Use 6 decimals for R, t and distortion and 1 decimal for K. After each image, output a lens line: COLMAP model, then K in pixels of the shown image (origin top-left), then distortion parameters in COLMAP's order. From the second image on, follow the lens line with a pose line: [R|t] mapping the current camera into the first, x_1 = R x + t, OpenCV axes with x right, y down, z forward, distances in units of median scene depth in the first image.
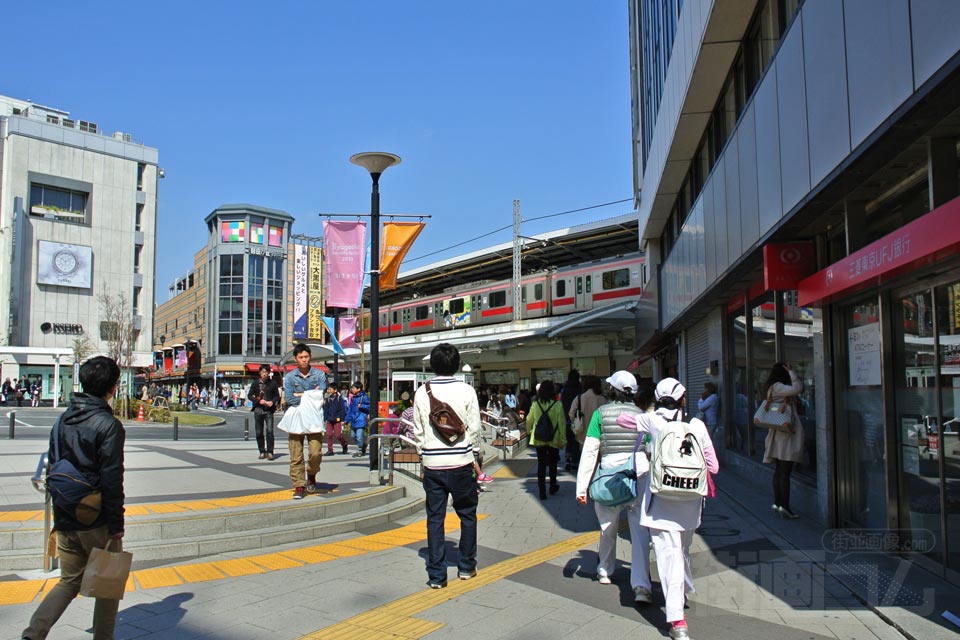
lens RADIAL K [[789.2, 0, 477.8], [0, 789.2, 323.9], [0, 0, 1]] dist [-0.026565, 0.028507]
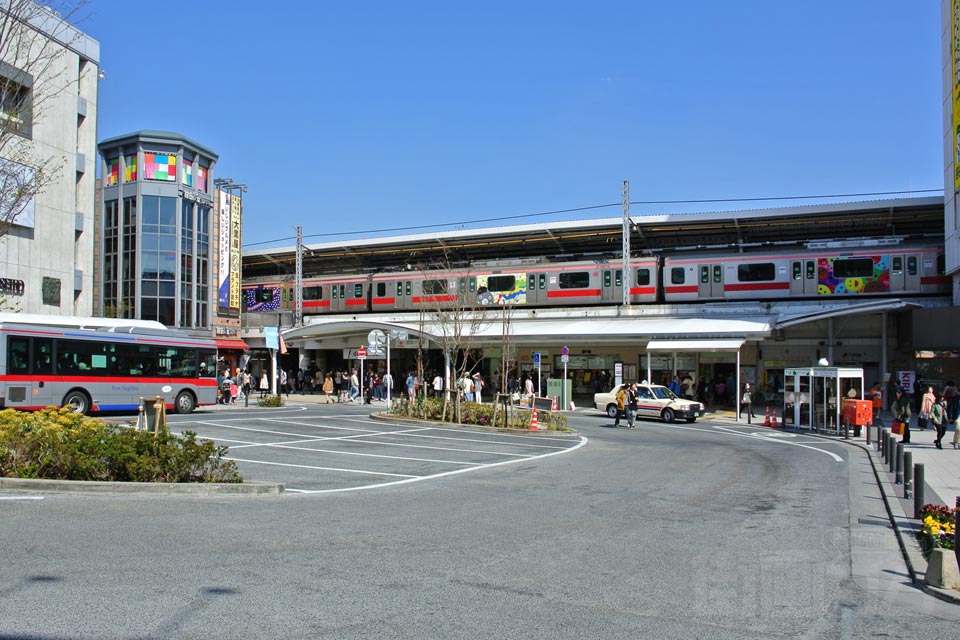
lens RADIAL K [[789.2, 0, 473.6], [0, 789.2, 318.8], [0, 0, 1]] dist [-0.026565, 0.028507]
pose [[0.867079, 0.031520, 0.497173, -0.476000], [-0.048047, 0.998635, 0.020483, 0.001349], [-0.495849, -0.041648, 0.867410, 0.194951]]
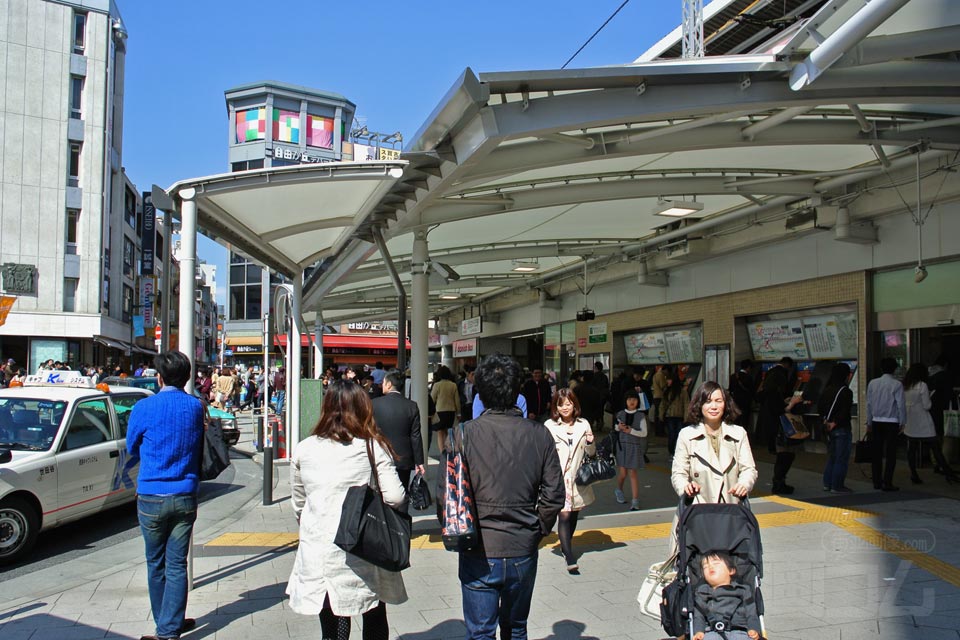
lens RADIAL K [[789.2, 0, 476.8], [0, 789.2, 322.8], [0, 0, 1]] dist [-0.026565, 0.028507]
pose [[0.958096, -0.016319, -0.285982, 0.045354], [0.021279, 0.999672, 0.014244, 0.040653], [0.285655, -0.019733, 0.958129, 0.501064]]
